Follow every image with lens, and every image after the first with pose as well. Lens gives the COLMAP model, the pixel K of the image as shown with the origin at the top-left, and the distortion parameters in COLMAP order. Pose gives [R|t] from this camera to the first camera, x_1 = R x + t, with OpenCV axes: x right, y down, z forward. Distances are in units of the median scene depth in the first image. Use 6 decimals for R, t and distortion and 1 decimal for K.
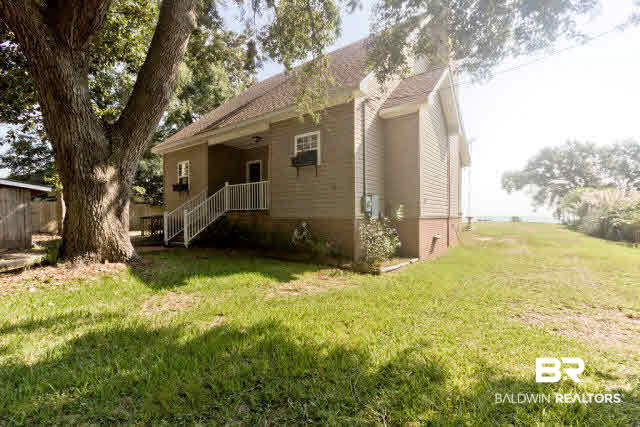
lens RADIAL K [[294.5, 0, 318.8], [0, 294.5, 217.9], [0, 0, 1]] dist [0.001703, 0.000602]
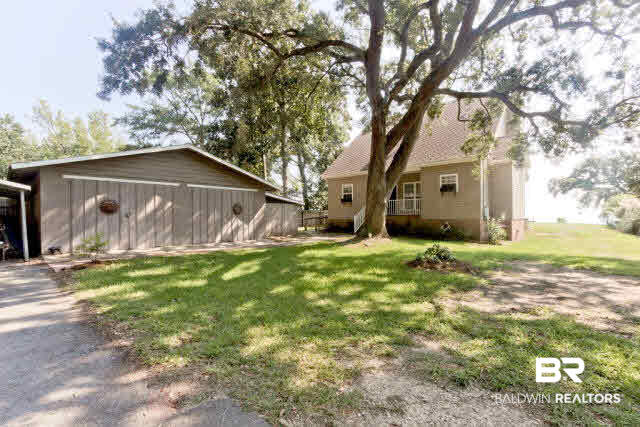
lens RADIAL K [[294.5, 0, 318.8], [0, 294.5, 217.9], [0, 0, 1]] dist [0.001703, 0.000602]
pose [[0.995567, 0.000420, -0.094057, -0.190798], [-0.000847, 0.999990, -0.004499, 0.000241], [0.094055, 0.004559, 0.995557, -0.264650]]
